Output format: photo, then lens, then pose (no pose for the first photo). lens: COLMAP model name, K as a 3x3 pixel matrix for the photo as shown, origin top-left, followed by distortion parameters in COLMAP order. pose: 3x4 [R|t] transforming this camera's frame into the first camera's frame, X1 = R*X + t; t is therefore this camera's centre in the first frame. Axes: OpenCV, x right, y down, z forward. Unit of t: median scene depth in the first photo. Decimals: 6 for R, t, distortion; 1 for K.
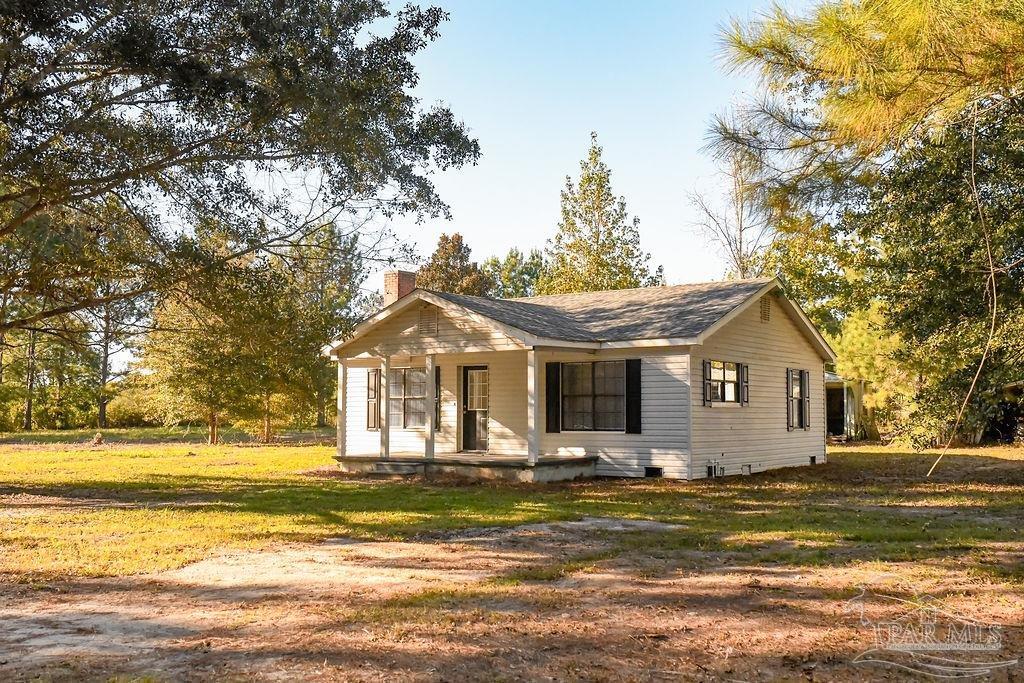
lens RADIAL K [[974.1, 0, 512.0], [0, 974.1, 341.5], [0, 0, 1]] dist [-0.083282, 0.136503]
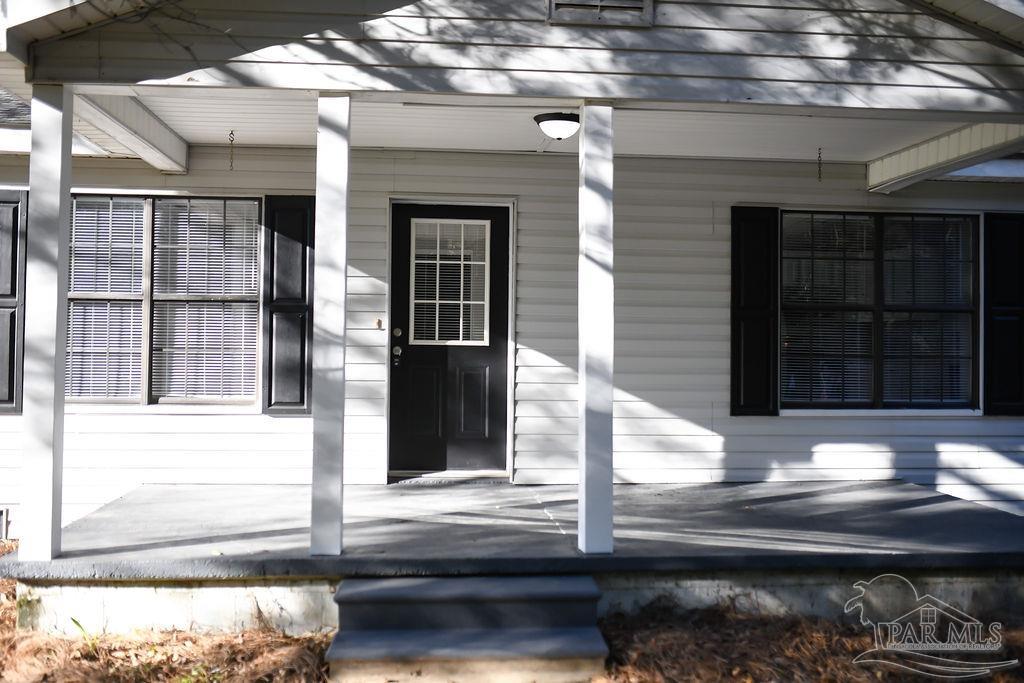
lens RADIAL K [[974.1, 0, 512.0], [0, 974.1, 341.5], [0, 0, 1]] dist [-0.083282, 0.136503]
pose [[0.761817, 0.022606, 0.647397, -0.243777], [-0.055525, 0.997992, 0.030490, 0.064064], [-0.645408, -0.059175, 0.761542, 0.815980]]
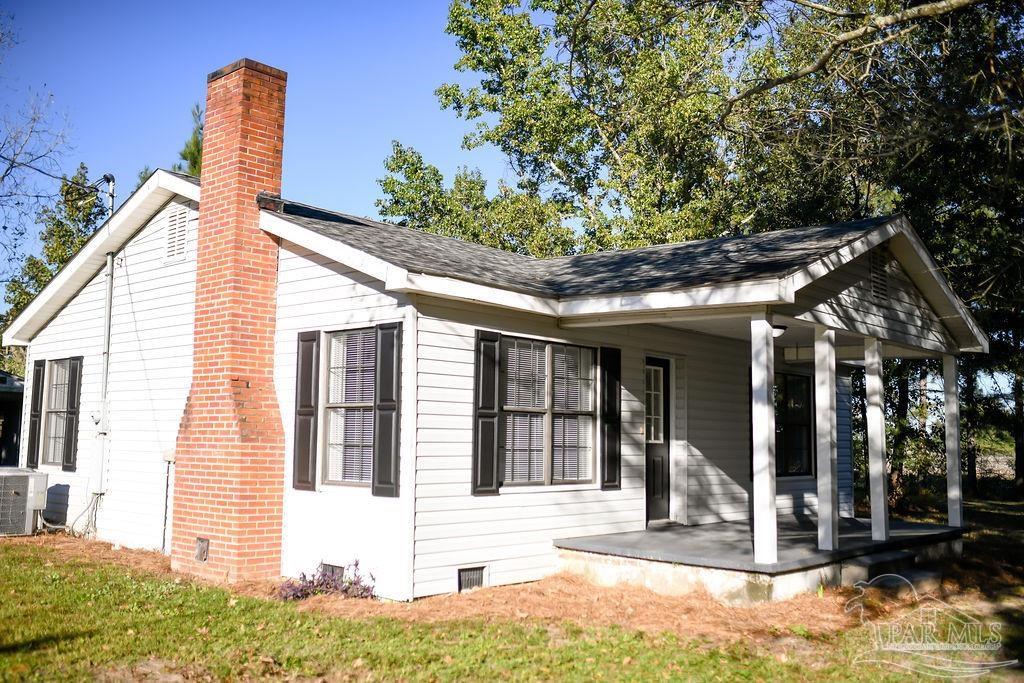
lens RADIAL K [[974.1, 0, 512.0], [0, 974.1, 341.5], [0, 0, 1]] dist [-0.083282, 0.136503]
pose [[0.113910, 0.109057, 0.987487, -0.609137], [-0.078527, 0.991835, -0.100479, 0.081833], [-0.990383, -0.066099, 0.121544, 1.108328]]
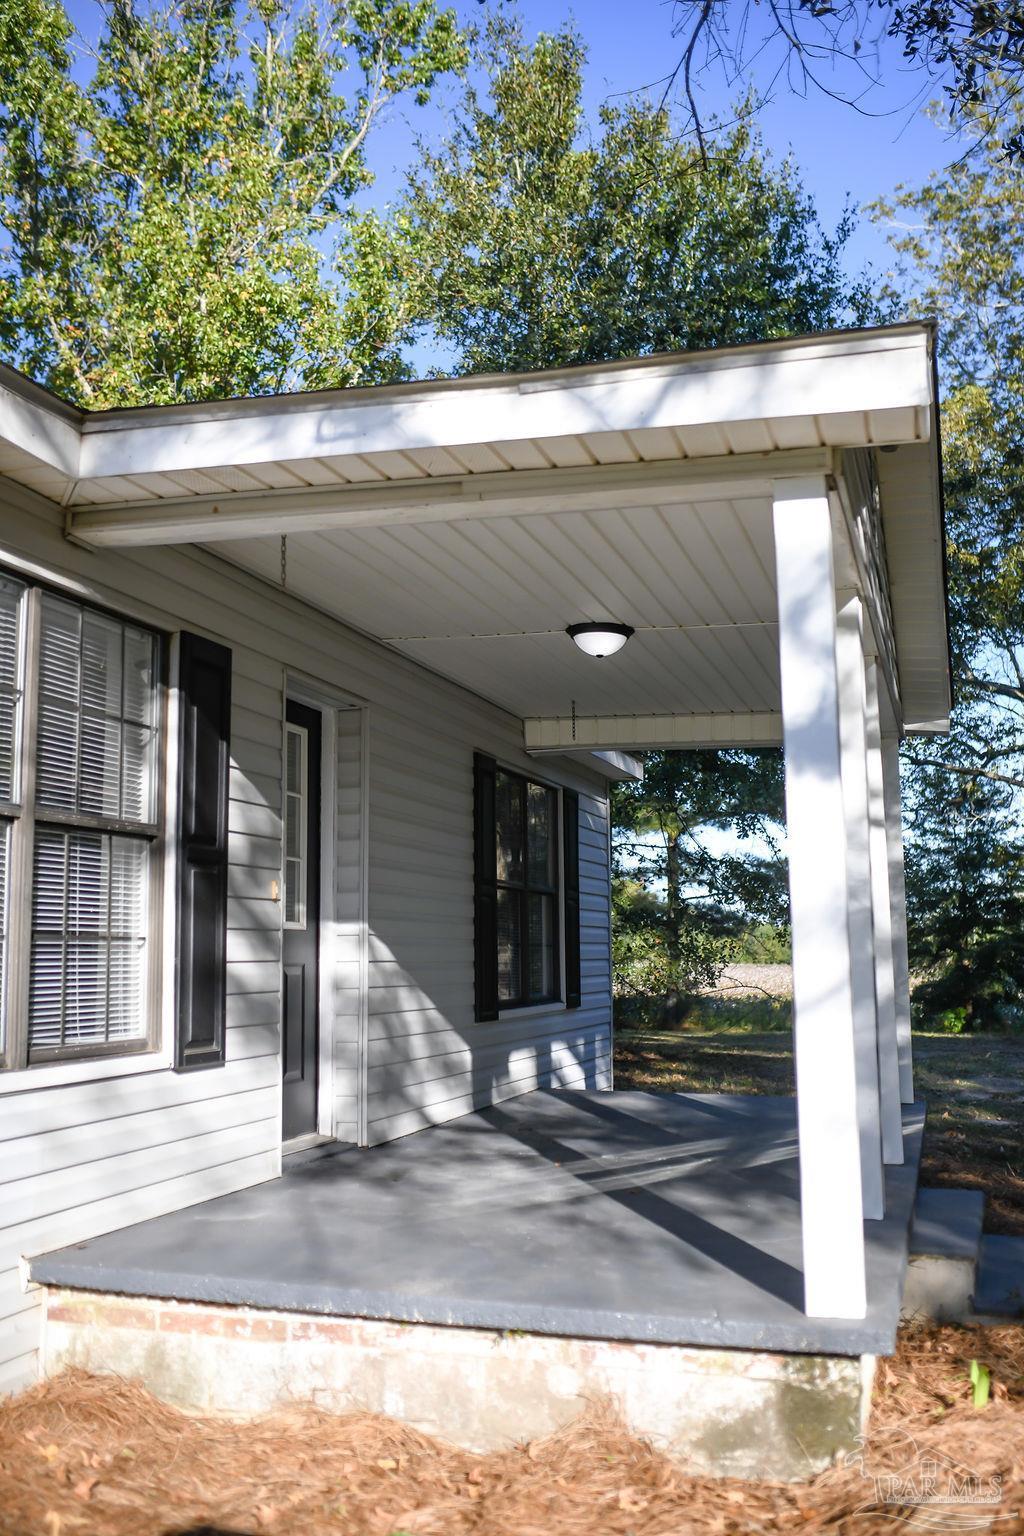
lens RADIAL K [[1461.1, 0, 512.0], [0, 1461.1, 768.0], [0, 0, 1]] dist [-0.083282, 0.136503]
pose [[-0.319251, 0.126752, 0.939156, -0.347386], [-0.052892, 0.987087, -0.151201, 0.087627], [-0.946193, -0.097945, -0.308424, 1.145315]]
